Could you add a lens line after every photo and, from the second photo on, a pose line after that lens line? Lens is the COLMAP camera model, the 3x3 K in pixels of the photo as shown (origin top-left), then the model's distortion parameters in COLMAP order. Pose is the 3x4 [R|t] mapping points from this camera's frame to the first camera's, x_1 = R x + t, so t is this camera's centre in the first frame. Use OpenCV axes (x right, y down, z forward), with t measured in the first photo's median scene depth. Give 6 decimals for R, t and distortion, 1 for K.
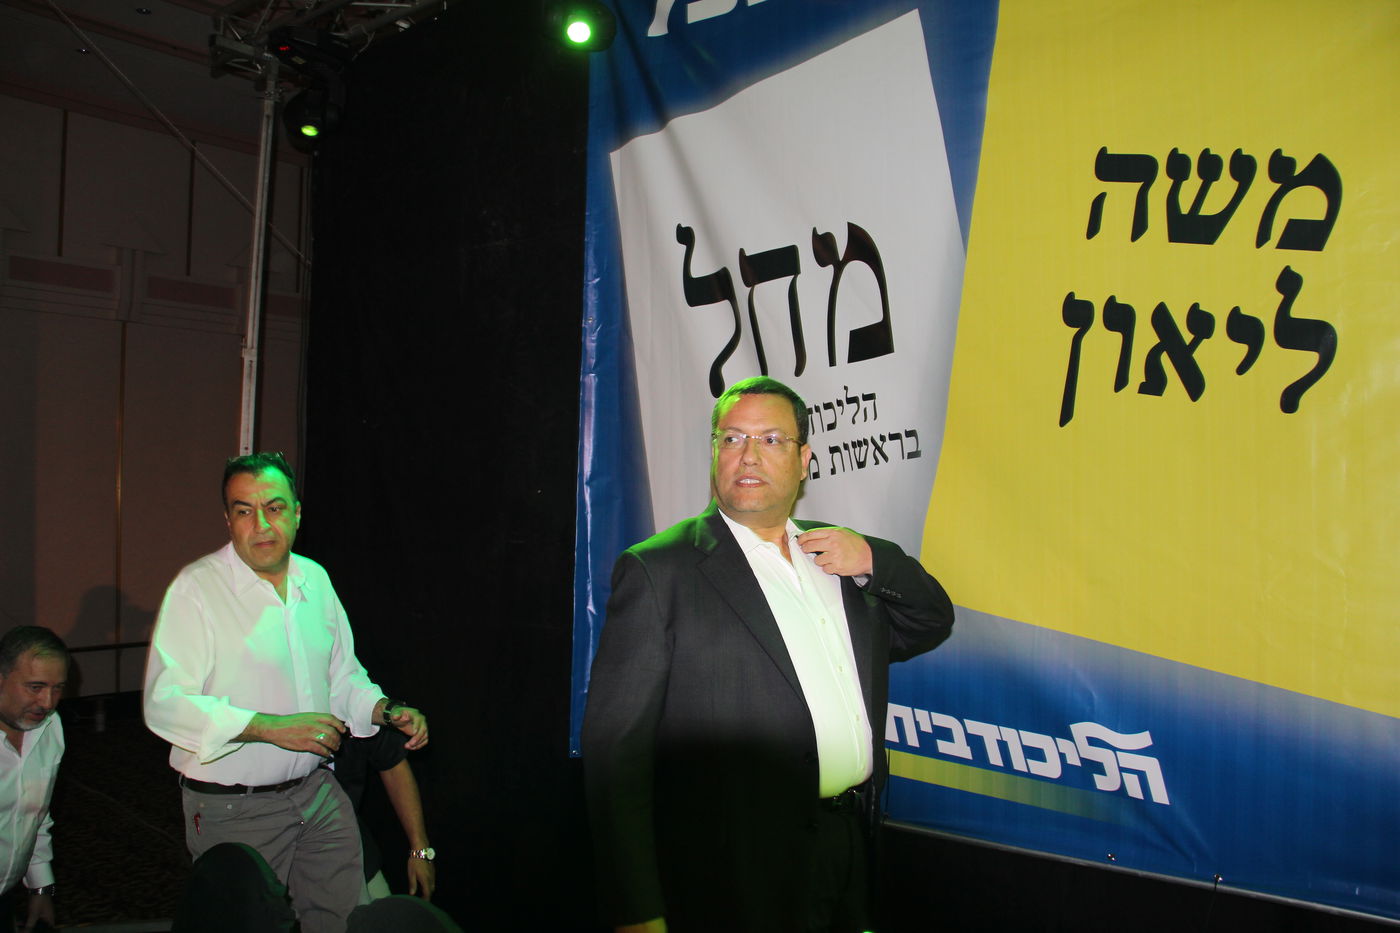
lens RADIAL K [[1149.8, 0, 728.0], [0, 1149.8, 471.5], [0, 0, 1]] dist [-0.194074, 0.156419]
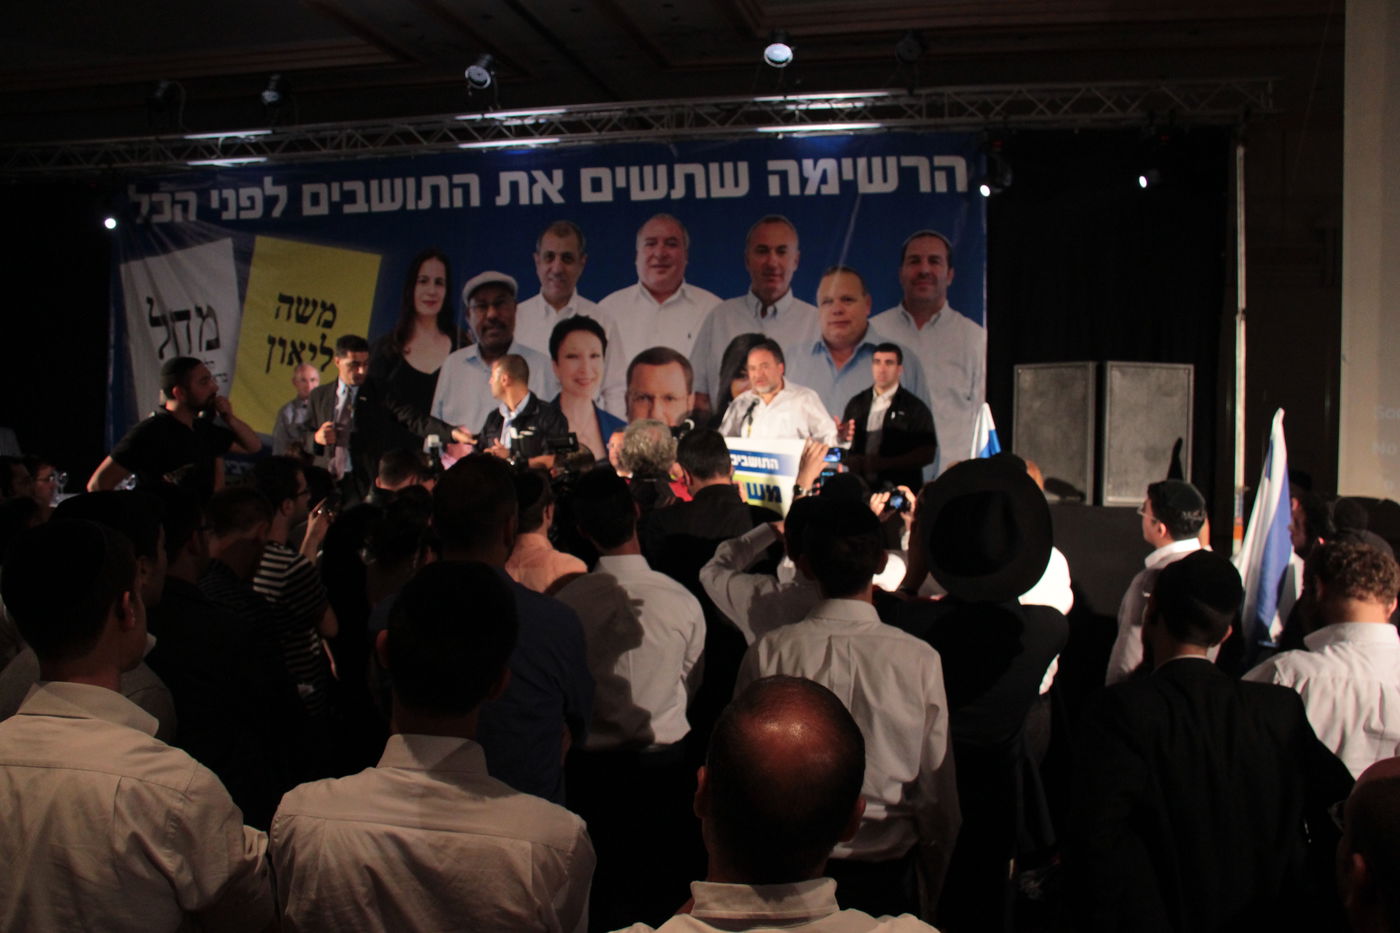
lens RADIAL K [[1159.7, 0, 700.0], [0, 1159.7, 466.5], [0, 0, 1]] dist [-0.200209, 0.163055]
pose [[0.900420, 0.000618, 0.435020, -0.009772], [-0.026029, 0.998284, 0.052458, 0.026185], [-0.434241, -0.058557, 0.898891, -2.484296]]
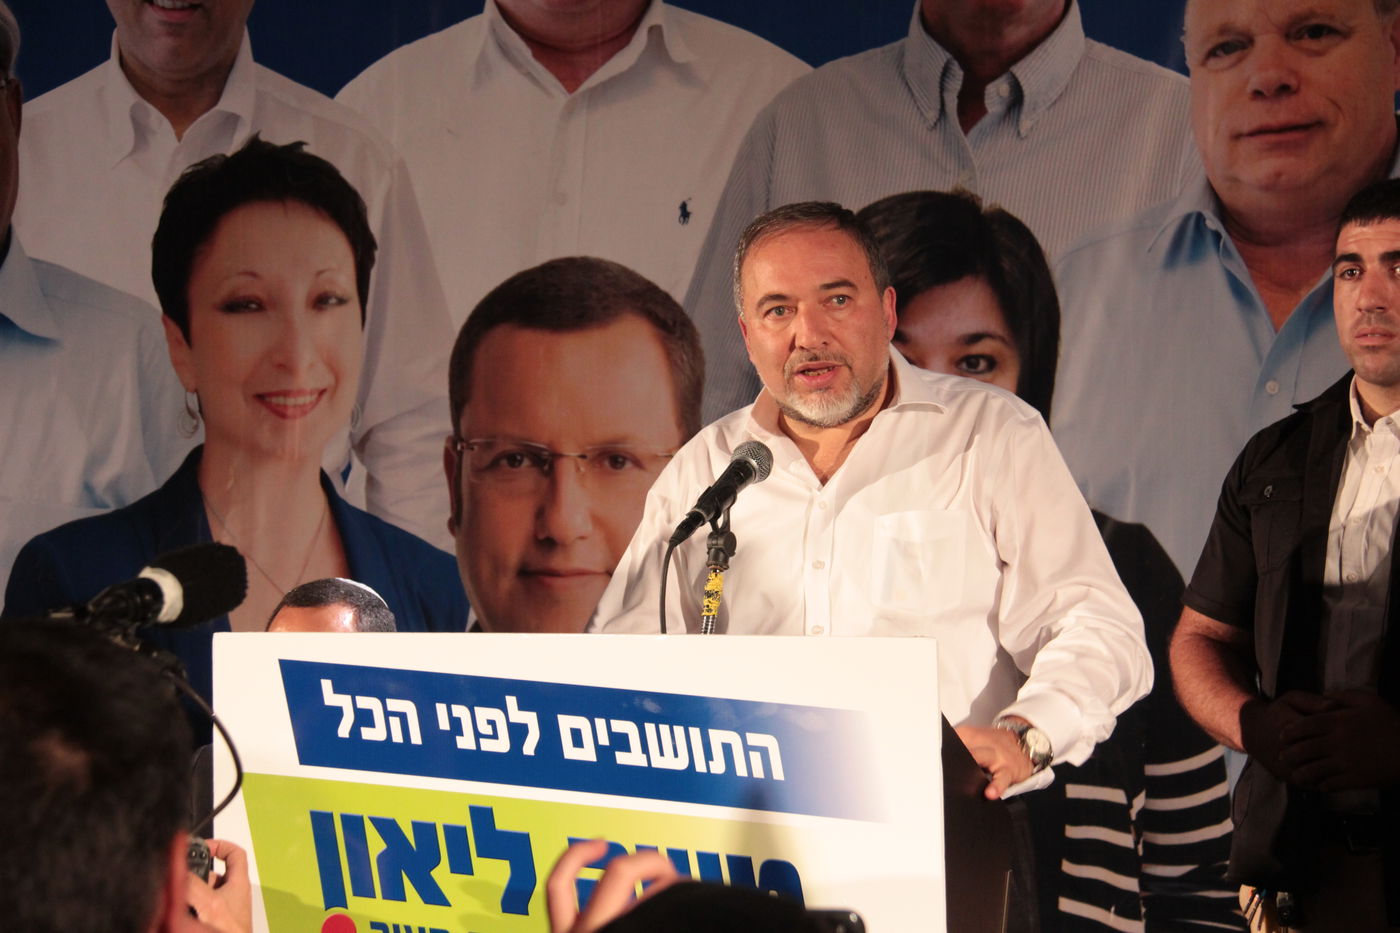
lens RADIAL K [[3491.1, 0, 742.5], [0, 3491.1, 472.0], [0, 0, 1]] dist [0.561986, 0.943360]
pose [[0.939106, 0.003300, 0.343613, 0.499910], [-0.002064, 0.999990, -0.003965, 0.027078], [-0.343622, 0.003014, 0.939103, -1.954359]]
